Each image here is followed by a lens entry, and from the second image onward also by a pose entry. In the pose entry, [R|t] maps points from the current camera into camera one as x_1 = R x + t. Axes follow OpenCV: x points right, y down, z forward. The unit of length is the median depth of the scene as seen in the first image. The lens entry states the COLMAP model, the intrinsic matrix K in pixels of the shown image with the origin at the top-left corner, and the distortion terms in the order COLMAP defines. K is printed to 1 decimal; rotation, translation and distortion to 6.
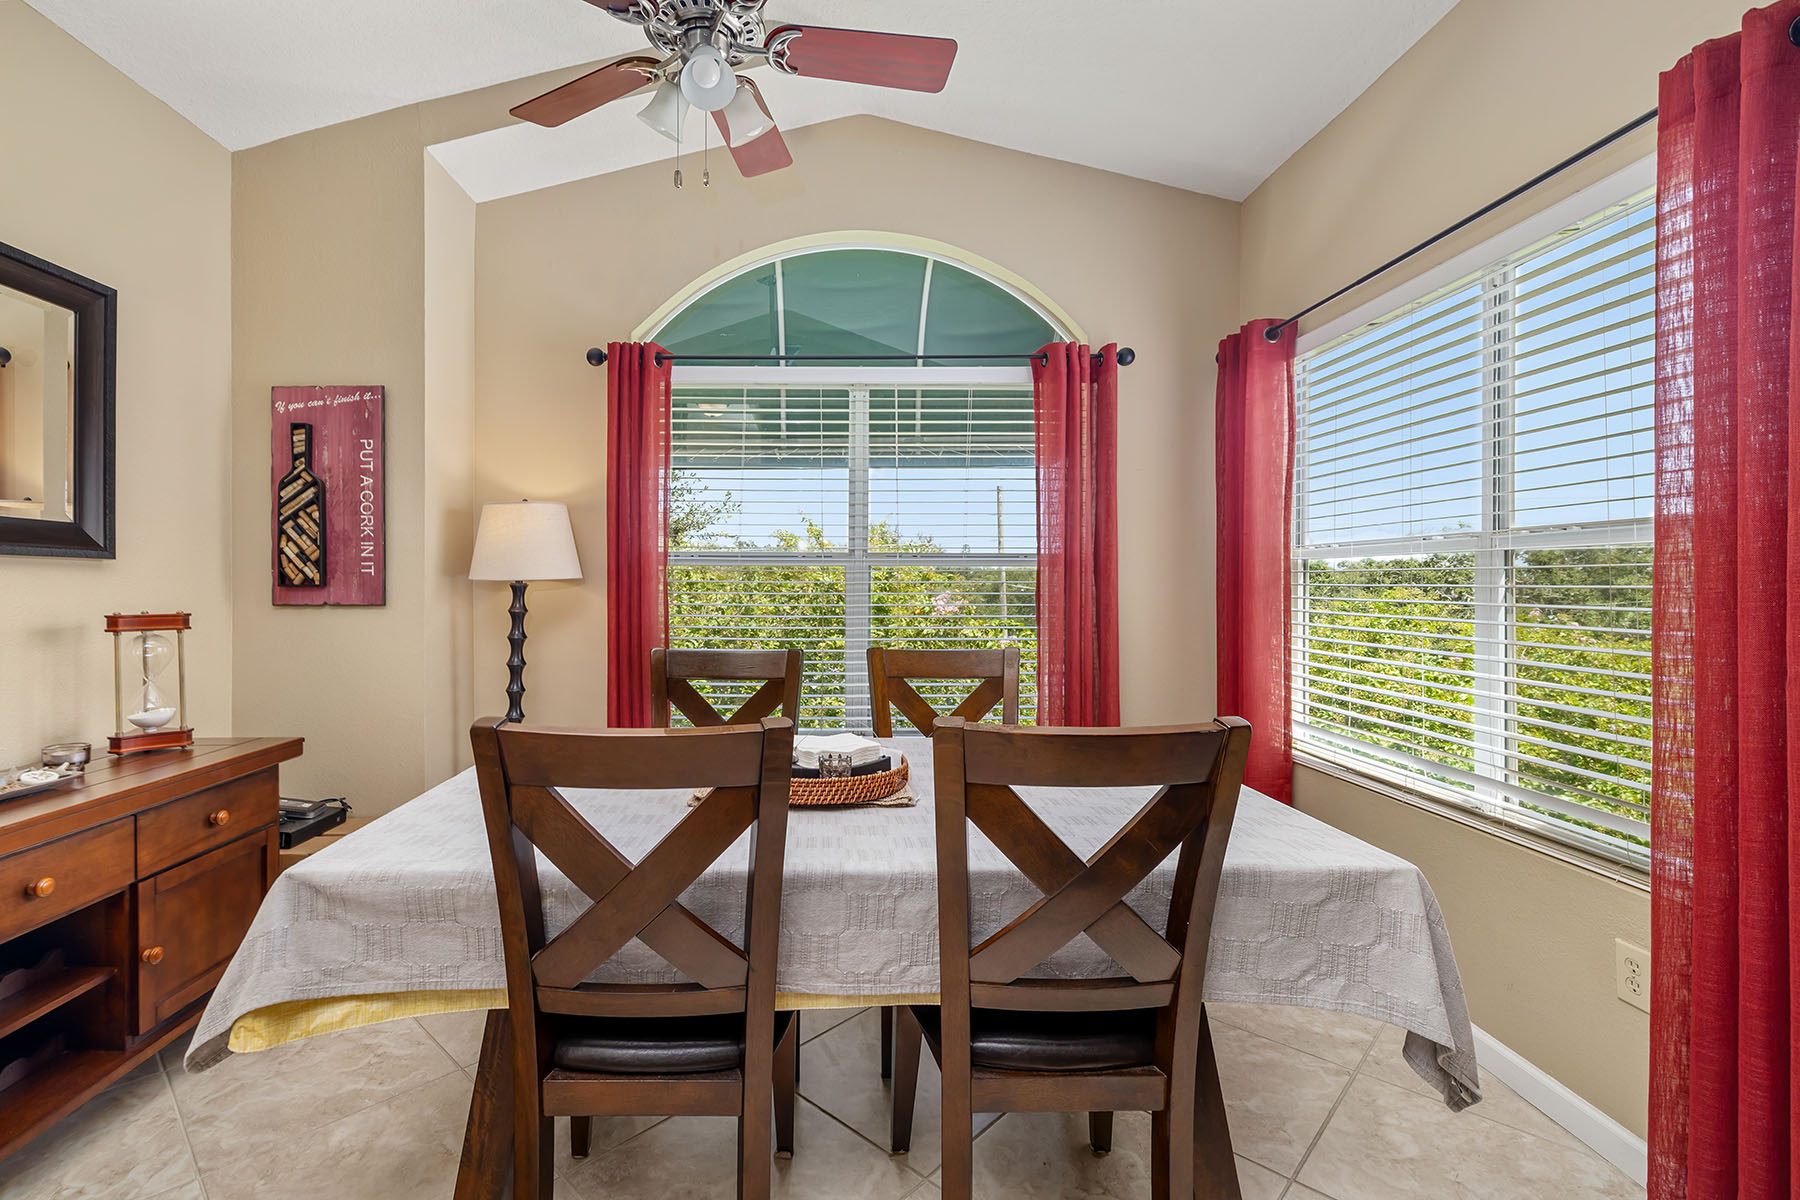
lens RADIAL K [[765.5, 0, 899.3], [0, 765.5, 578.4], [0, 0, 1]] dist [-0.001666, 0.000429]
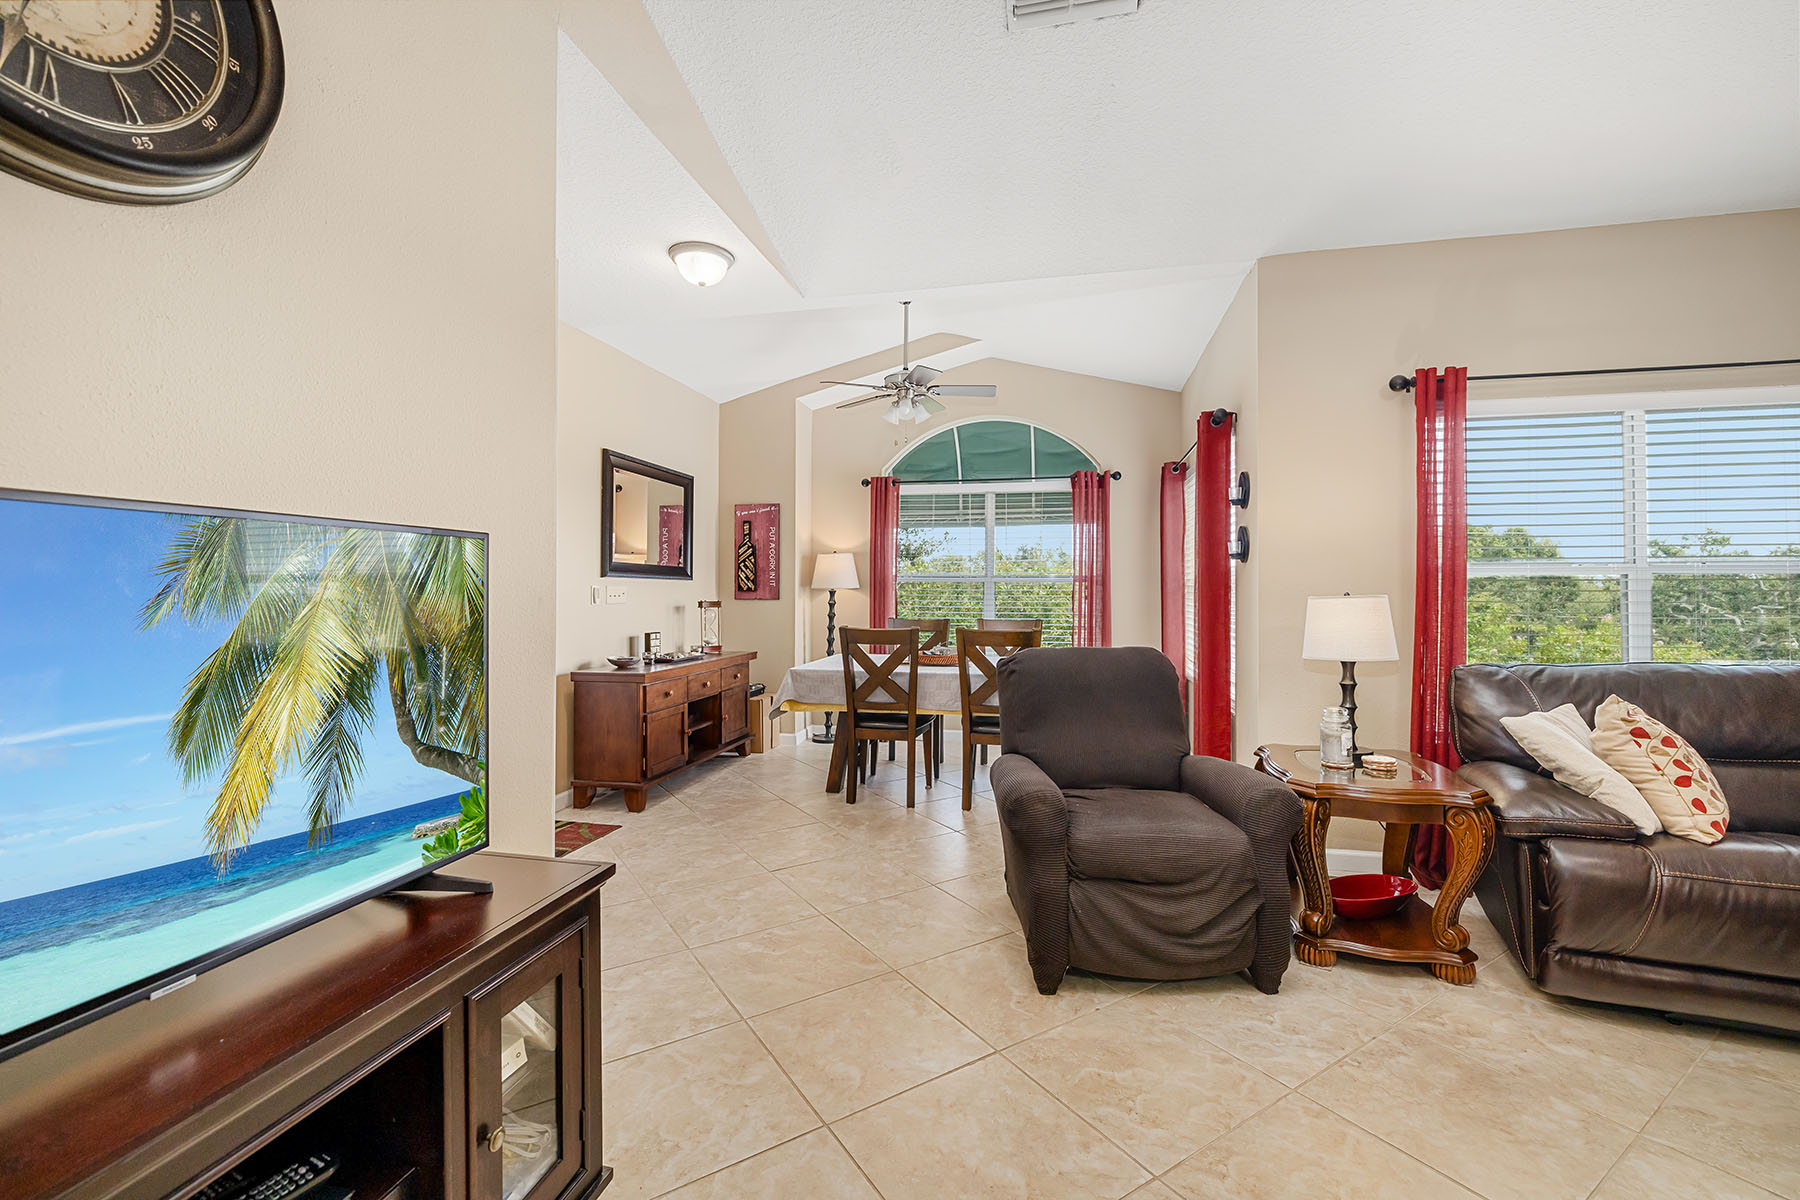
lens RADIAL K [[765.5, 0, 899.3], [0, 765.5, 578.4], [0, 0, 1]] dist [-0.001666, 0.000429]
pose [[0.947782, -0.003102, -0.318903, 0.392148], [0.000808, 0.999973, -0.007326, -0.010583], [0.318917, 0.006686, 0.947759, -1.043035]]
